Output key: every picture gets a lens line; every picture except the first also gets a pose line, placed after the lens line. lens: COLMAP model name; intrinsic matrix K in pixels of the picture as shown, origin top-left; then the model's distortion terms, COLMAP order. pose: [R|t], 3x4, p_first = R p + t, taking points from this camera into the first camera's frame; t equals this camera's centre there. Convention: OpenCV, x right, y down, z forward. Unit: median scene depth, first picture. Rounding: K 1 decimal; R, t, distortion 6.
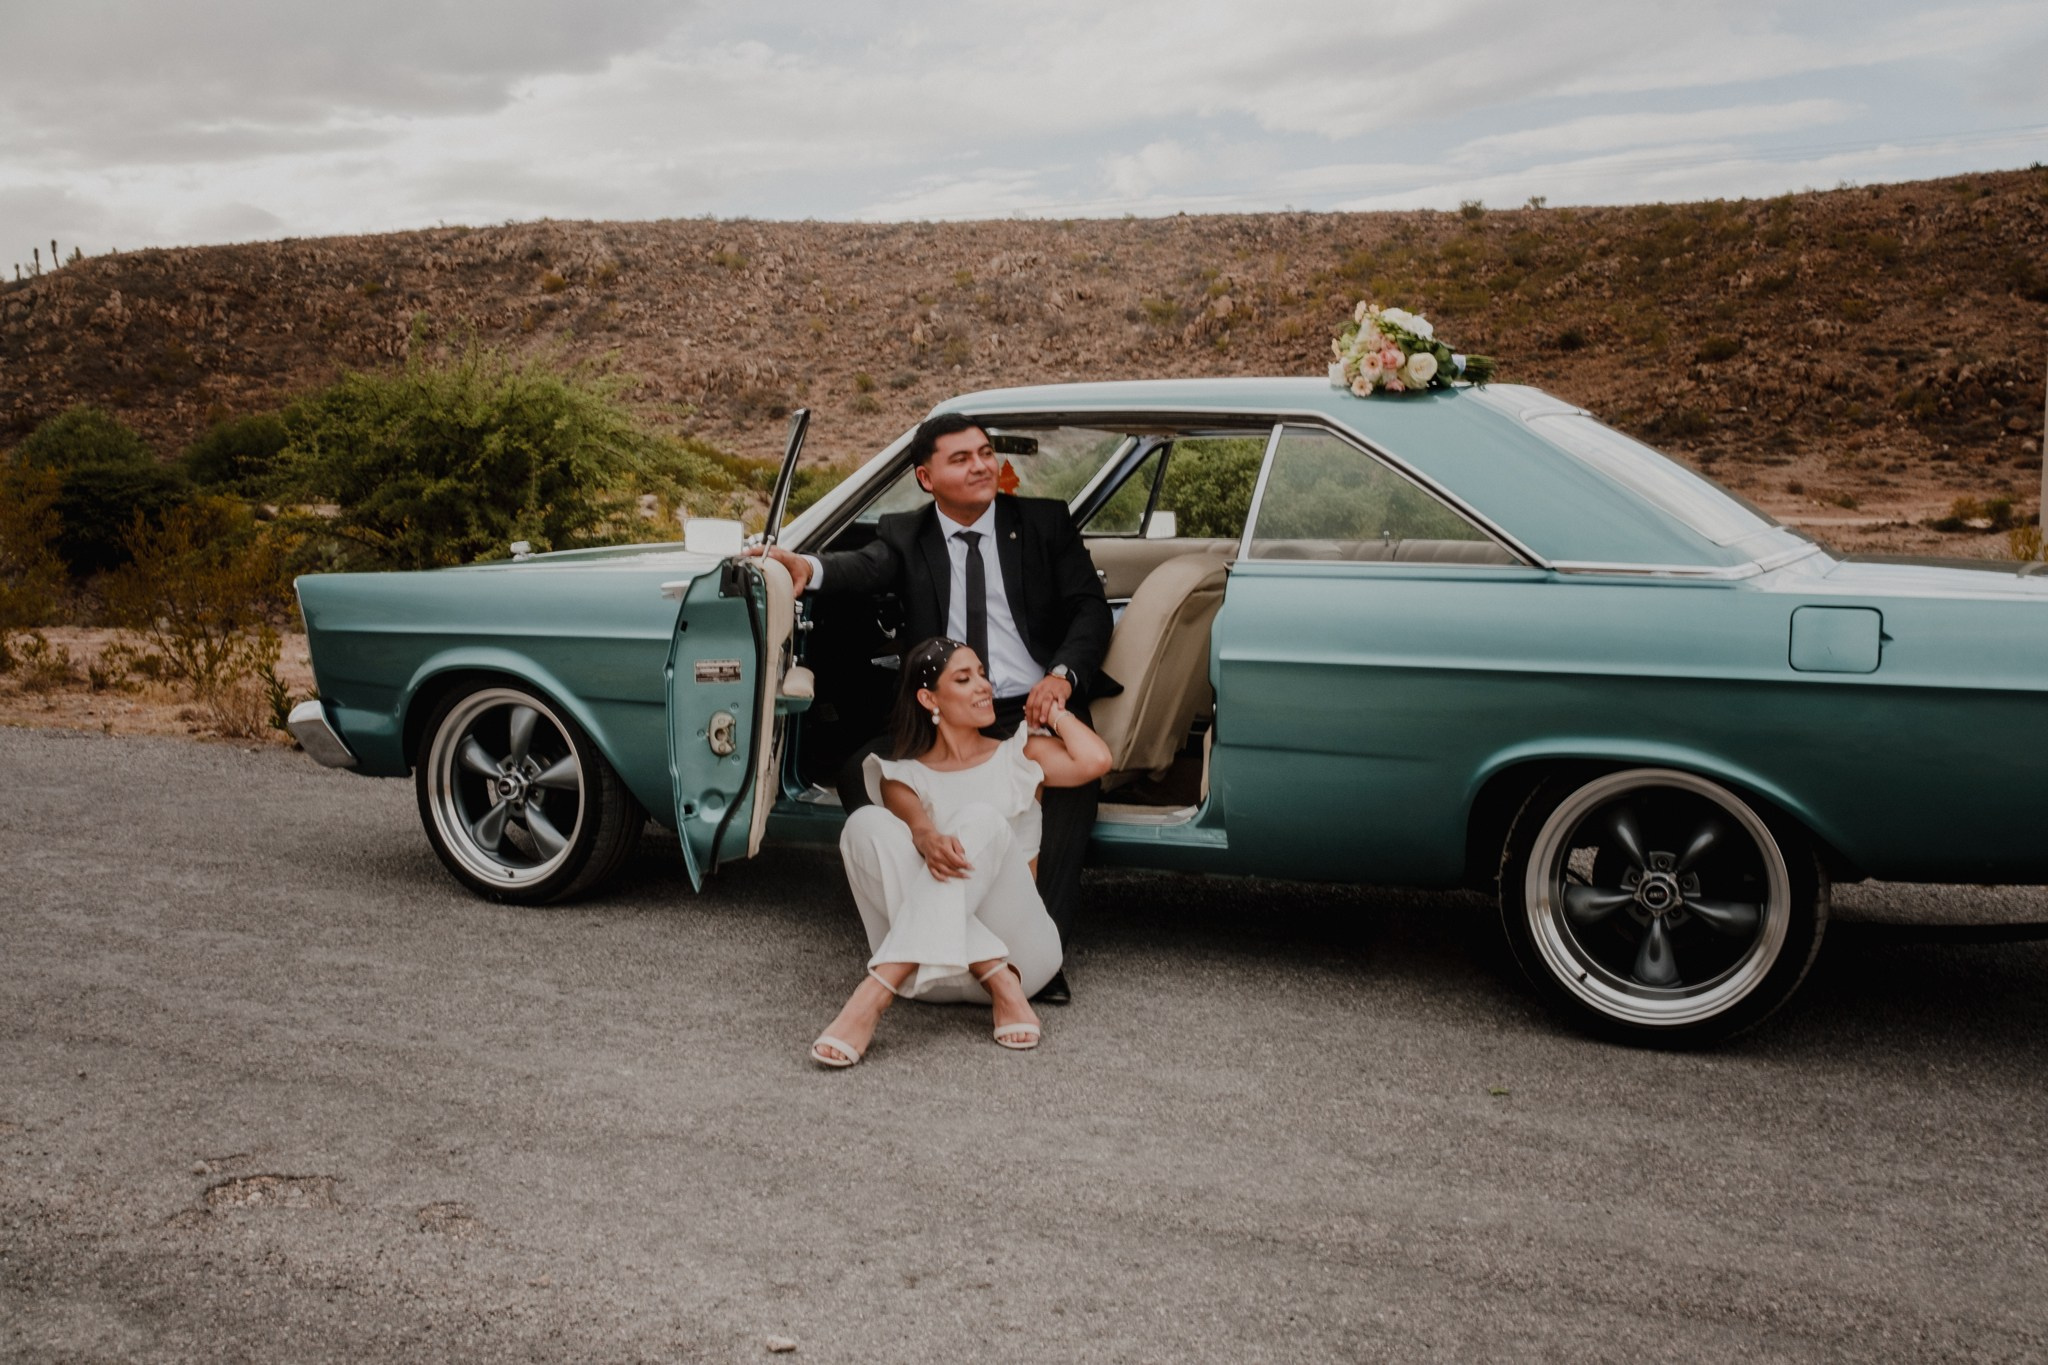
lens RADIAL K [[2058.3, 0, 1031.2], [0, 2058.3, 671.2], [0, 0, 1]] dist [-0.135856, 0.242344]
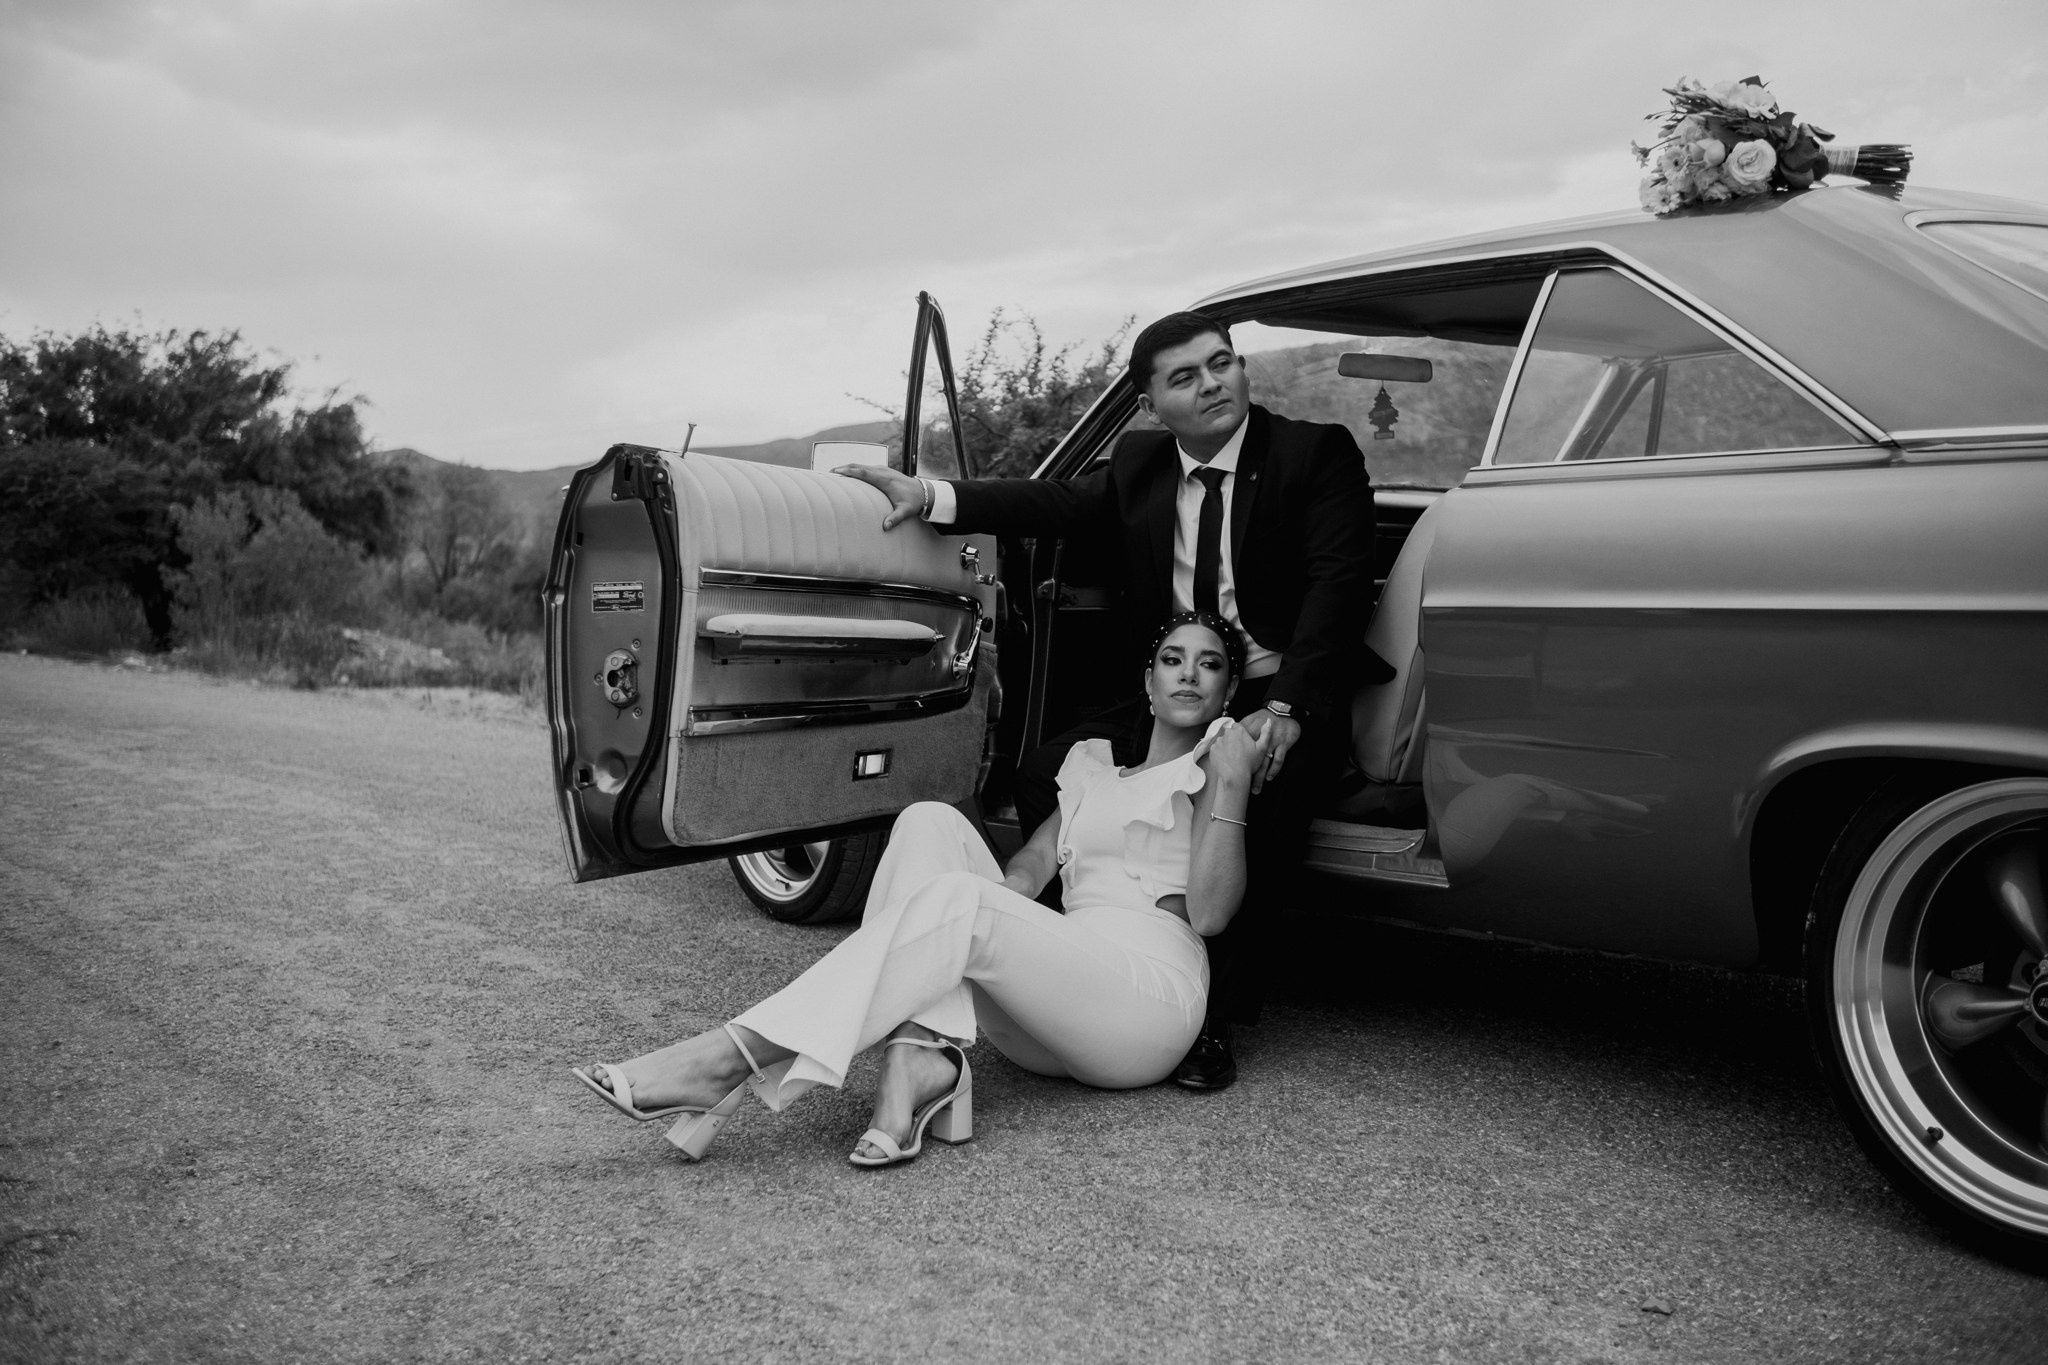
lens RADIAL K [[2058.3, 0, 1031.2], [0, 2058.3, 671.2], [0, 0, 1]] dist [-0.135856, 0.242344]
pose [[0.873826, 0.008559, -0.486163, 0.319846], [-0.031380, 0.998753, -0.038819, 0.047300], [0.485225, 0.049177, 0.873006, 0.358865]]
